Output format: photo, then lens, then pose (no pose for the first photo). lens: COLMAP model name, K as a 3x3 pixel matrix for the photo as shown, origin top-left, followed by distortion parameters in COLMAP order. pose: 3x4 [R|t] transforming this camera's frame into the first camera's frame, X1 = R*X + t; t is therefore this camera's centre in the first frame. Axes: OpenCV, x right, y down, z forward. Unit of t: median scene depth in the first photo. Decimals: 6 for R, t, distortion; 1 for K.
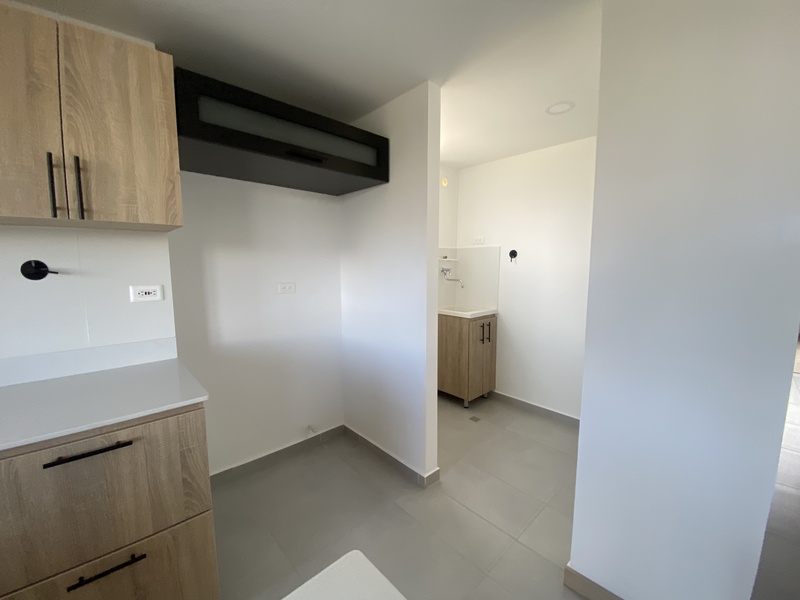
lens RADIAL K [[323.3, 0, 399.8], [0, 323.3, 303.5], [0, 0, 1]] dist [-0.024376, -0.001531]
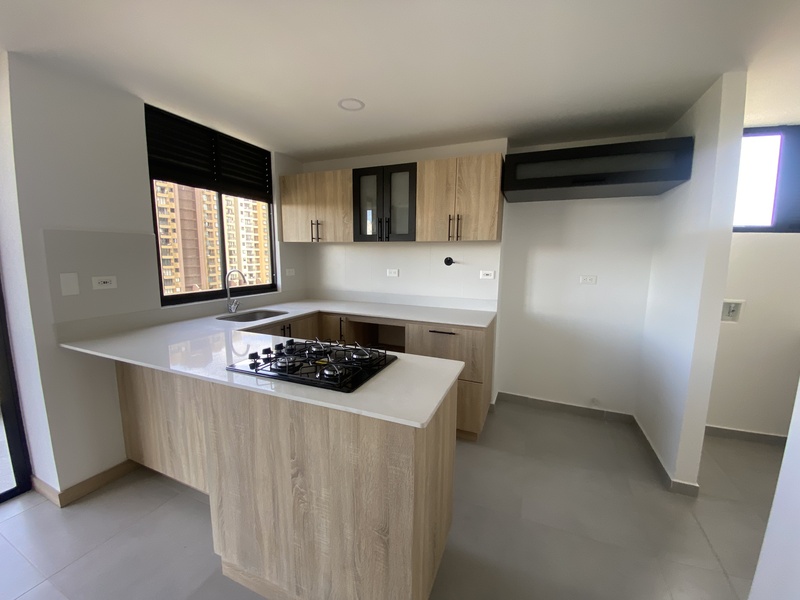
lens RADIAL K [[323.3, 0, 398.2], [0, 323.3, 301.1], [0, 0, 1]] dist [-0.024376, -0.001531]
pose [[0.407835, 0.123801, -0.904624, 0.958679], [-0.118850, 0.989534, 0.081839, 0.037095], [0.905287, 0.074137, 0.418280, -0.356221]]
